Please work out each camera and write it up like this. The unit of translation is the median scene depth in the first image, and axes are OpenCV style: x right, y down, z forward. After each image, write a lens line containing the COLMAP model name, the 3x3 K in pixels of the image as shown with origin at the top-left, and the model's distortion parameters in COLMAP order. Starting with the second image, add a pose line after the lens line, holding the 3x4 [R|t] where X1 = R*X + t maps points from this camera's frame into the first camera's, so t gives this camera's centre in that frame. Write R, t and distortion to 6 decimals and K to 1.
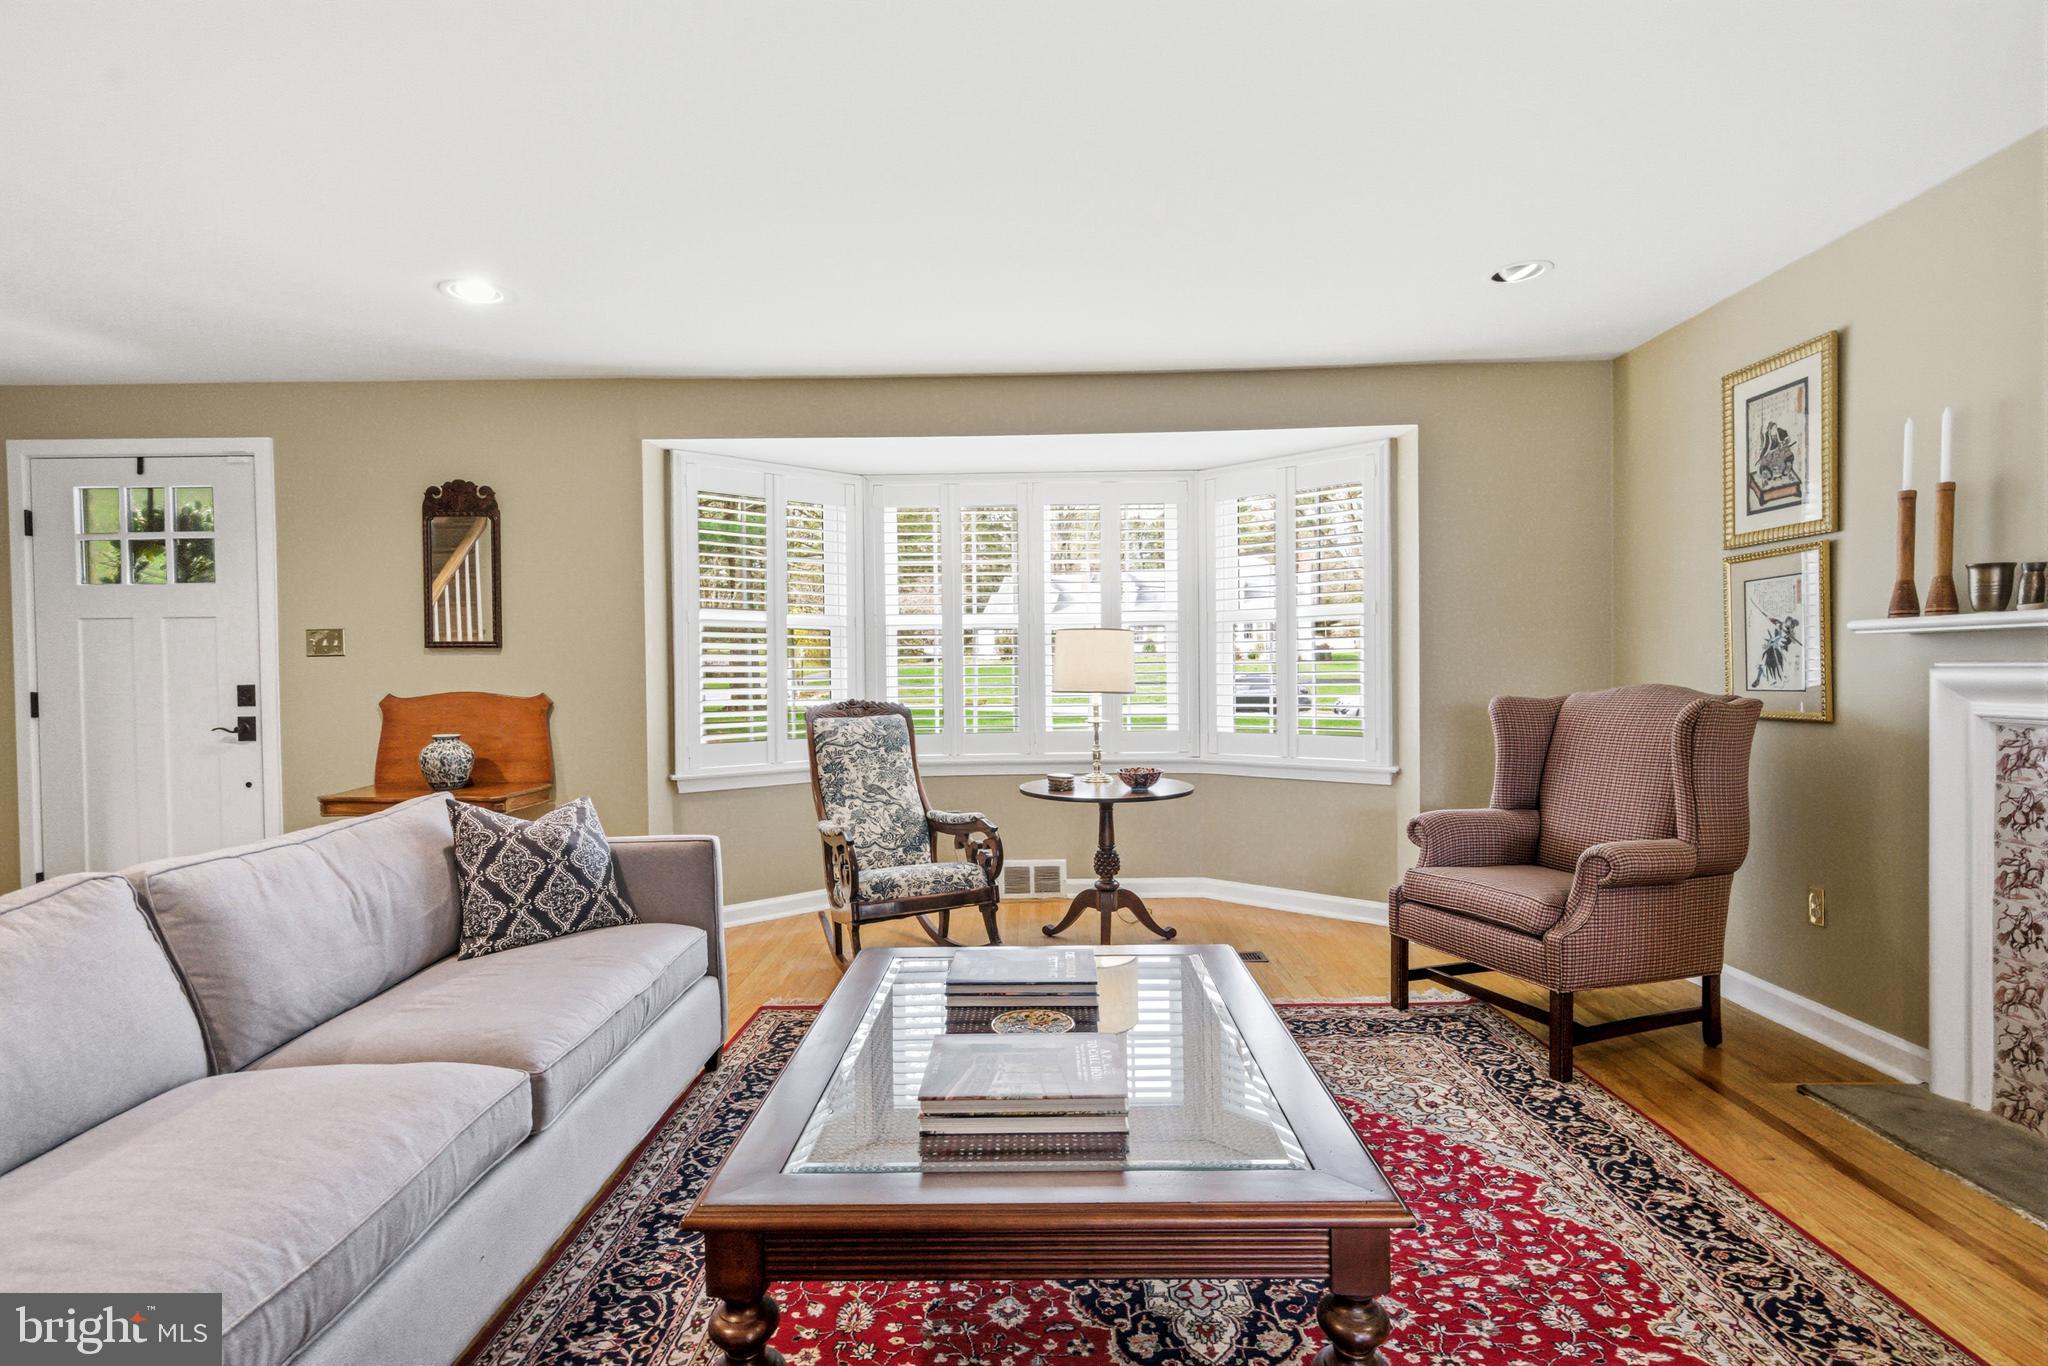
lens RADIAL K [[977.5, 0, 1018.5], [0, 977.5, 681.0], [0, 0, 1]] dist [0.002677, -0.000023]
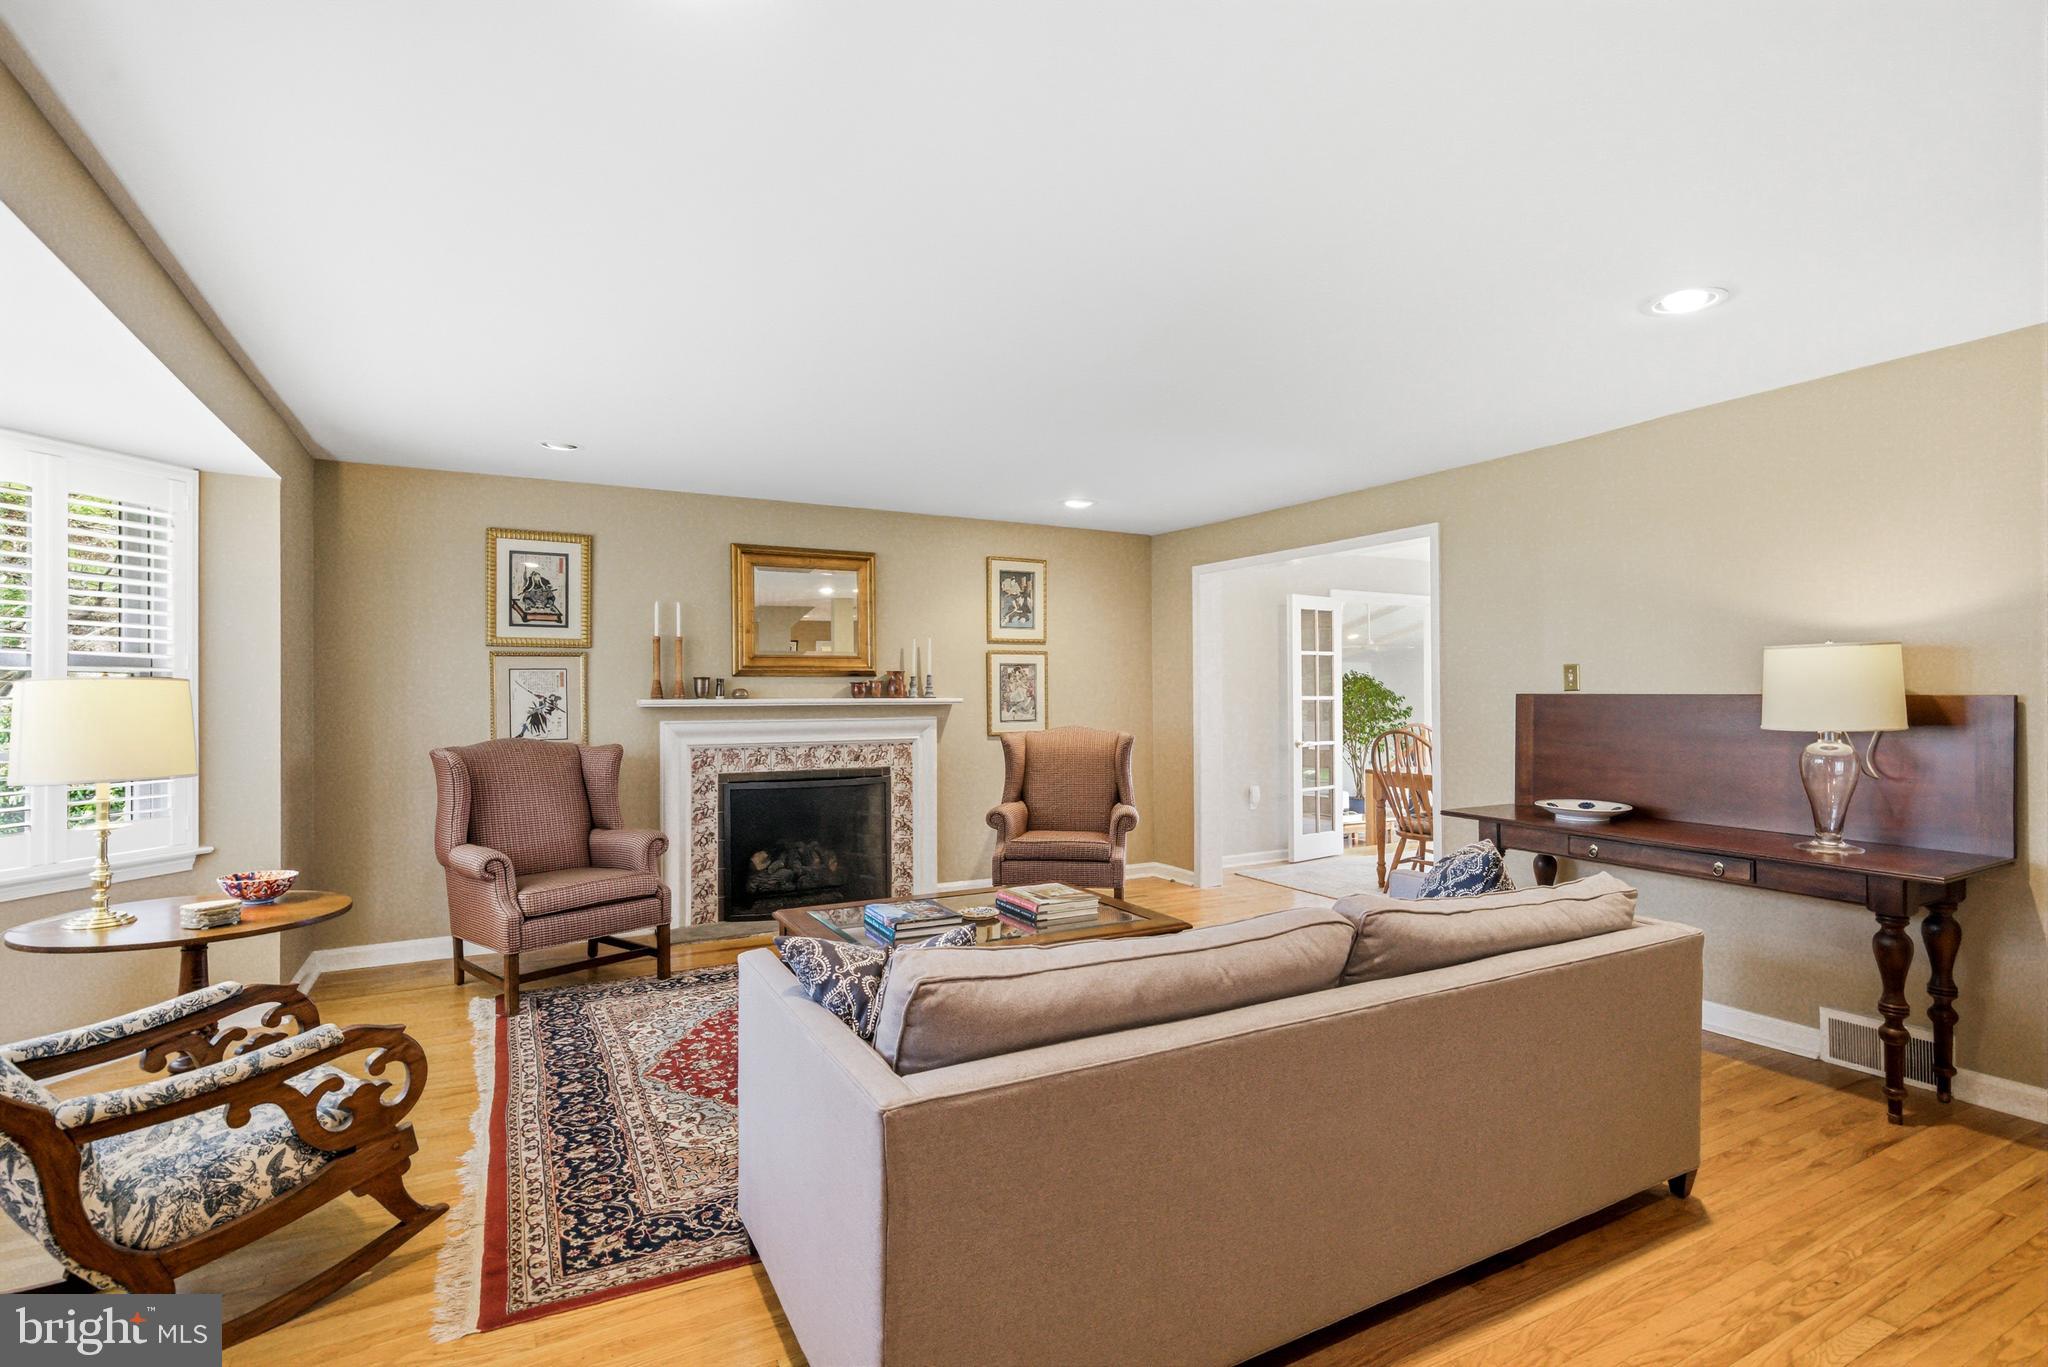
lens RADIAL K [[977.5, 0, 1022.1], [0, 977.5, 687.0], [0, 0, 1]] dist [0.002677, -0.000023]
pose [[-0.445282, 0.013522, 0.895288, -1.011896], [0.019762, 0.999791, -0.005272, -0.052454], [-0.895172, 0.015345, -0.445456, 1.004999]]
